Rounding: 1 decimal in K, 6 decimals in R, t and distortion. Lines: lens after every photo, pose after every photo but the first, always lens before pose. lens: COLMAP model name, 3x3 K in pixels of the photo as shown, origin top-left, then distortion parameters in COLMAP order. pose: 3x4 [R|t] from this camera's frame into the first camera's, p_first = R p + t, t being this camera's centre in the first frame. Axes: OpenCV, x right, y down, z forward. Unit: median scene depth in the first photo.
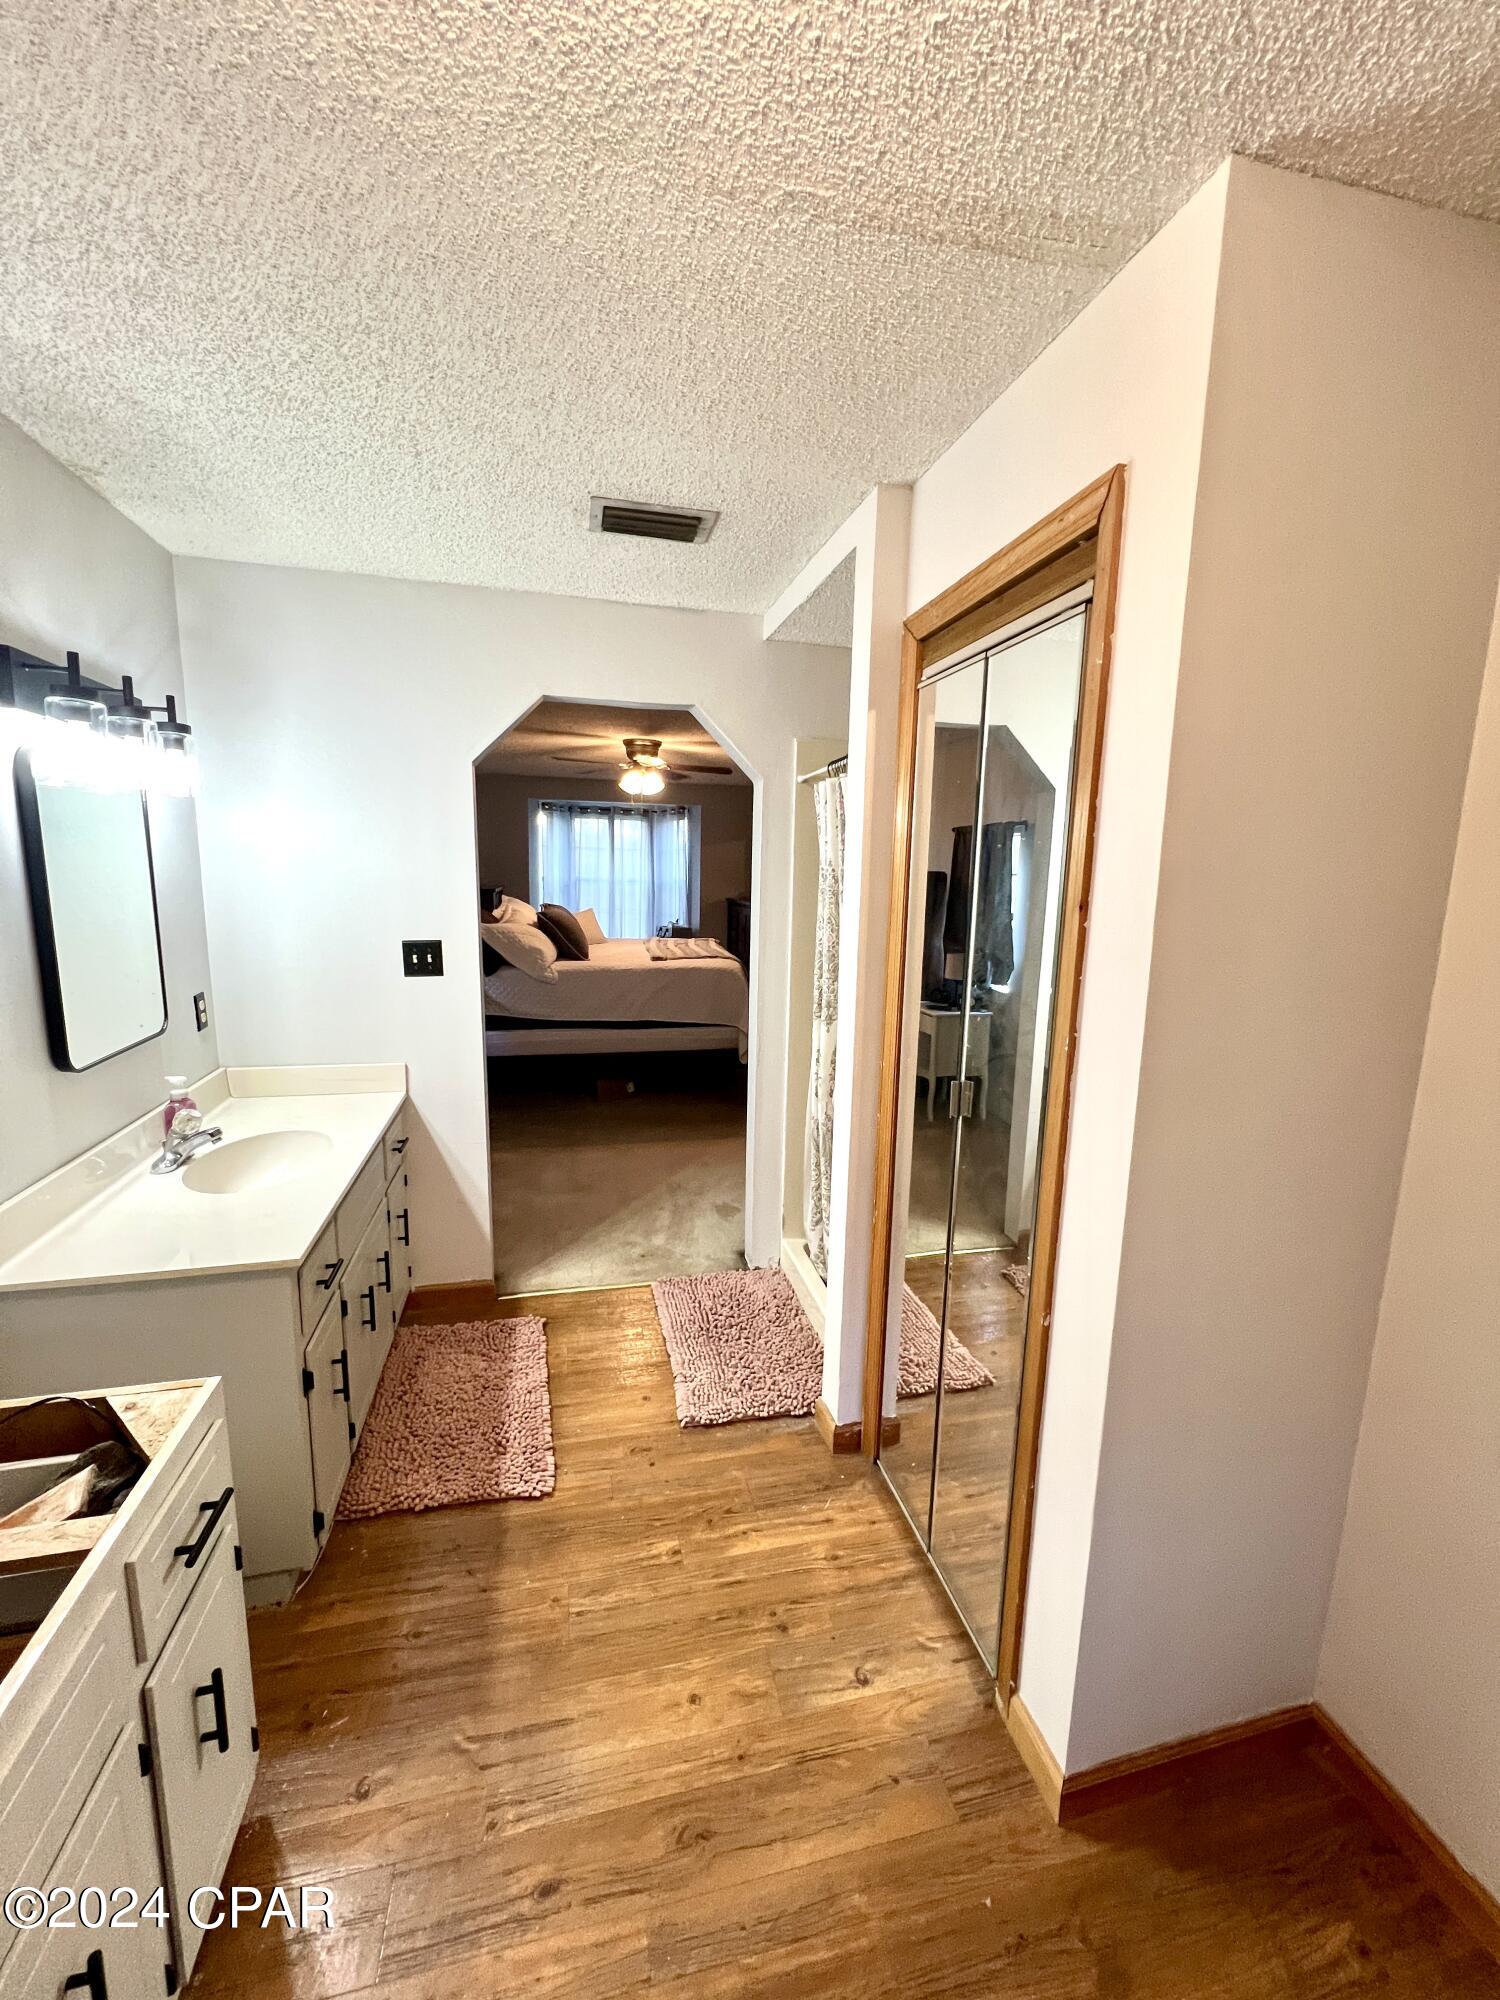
lens RADIAL K [[801.1, 0, 750.0], [0, 801.1, 1000.0], [0, 0, 1]] dist [0.007740, 0.000085]
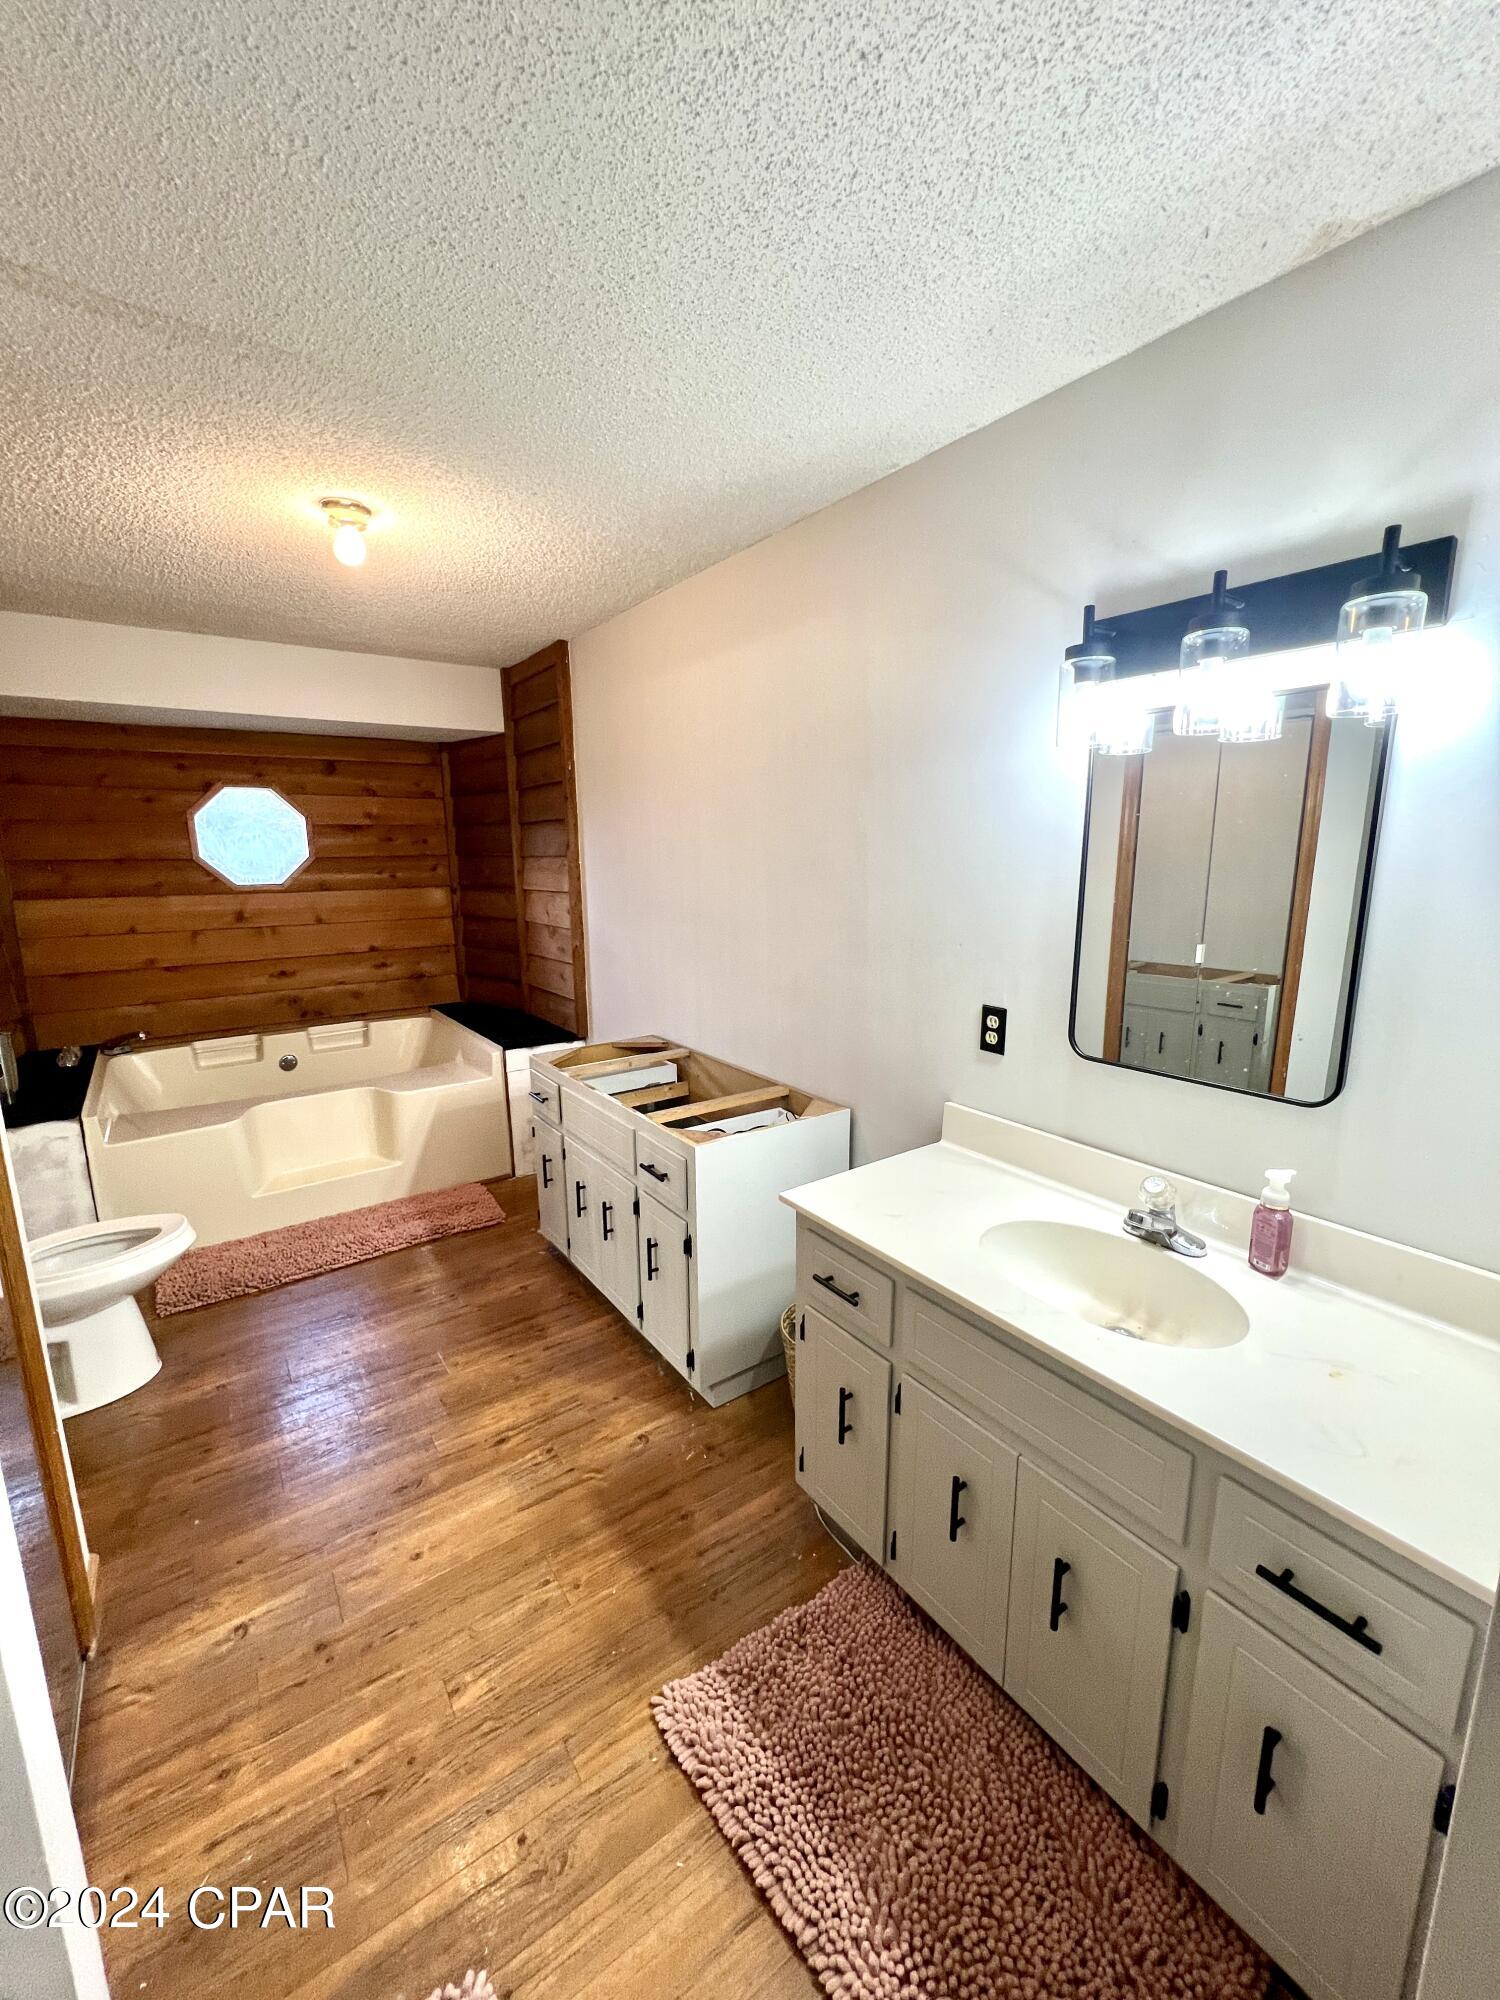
lens RADIAL K [[801.1, 0, 750.0], [0, 801.1, 1000.0], [0, 0, 1]] dist [0.007740, 0.000085]
pose [[-0.925456, 0.057890, -0.374405, -0.105128], [-0.074249, 0.941377, 0.329085, -0.256293], [0.371507, 0.332353, -0.866905, 1.607730]]
